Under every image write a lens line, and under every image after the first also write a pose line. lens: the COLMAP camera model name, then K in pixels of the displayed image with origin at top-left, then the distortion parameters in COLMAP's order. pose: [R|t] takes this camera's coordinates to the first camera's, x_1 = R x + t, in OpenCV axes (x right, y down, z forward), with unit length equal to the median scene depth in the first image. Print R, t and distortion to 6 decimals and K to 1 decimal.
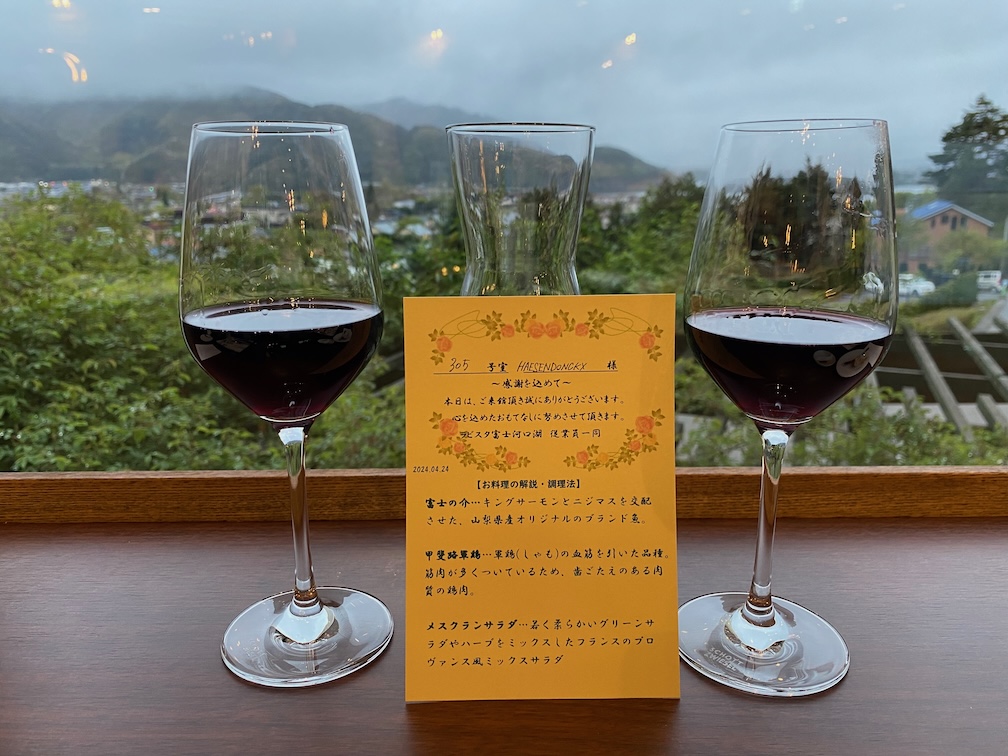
lens RADIAL K [[761.8, 0, 497.6], [0, 761.8, 365.4], [0, 0, 1]] dist [0.021423, -0.004129]
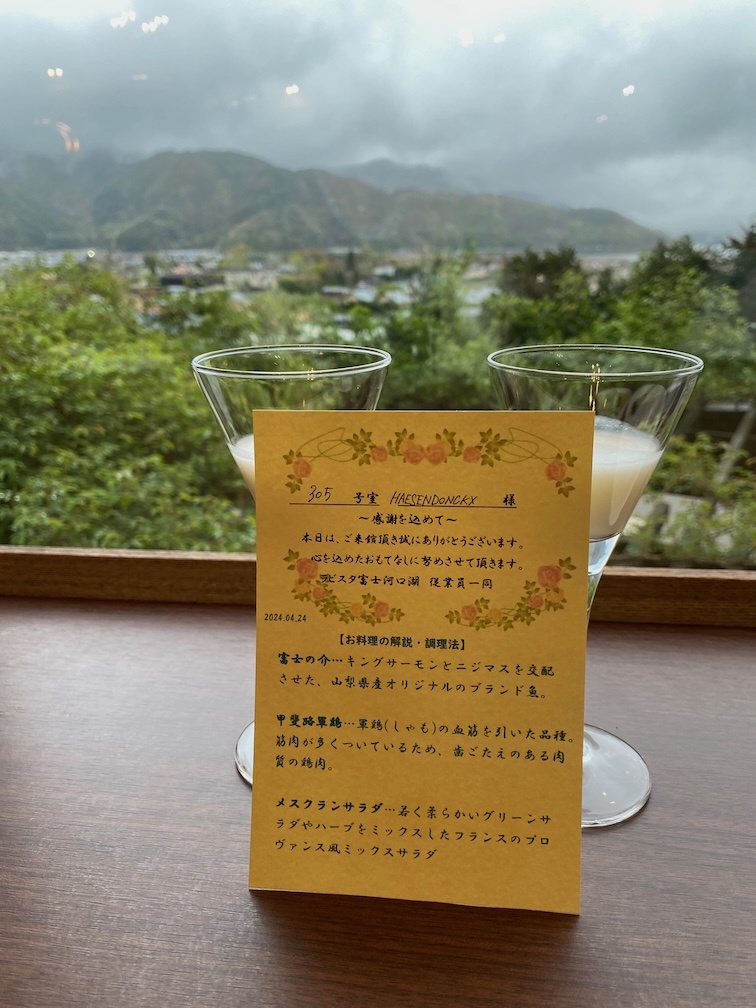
lens RADIAL K [[767.1, 0, 378.0], [0, 767.1, 504.0], [0, 0, 1]] dist [0.057061, -0.134375]
pose [[0.991837, 0.029640, -0.124020, 0.112825], [-0.018844, 0.996001, 0.087333, -0.062505], [0.126112, -0.084284, 0.988429, 0.195829]]
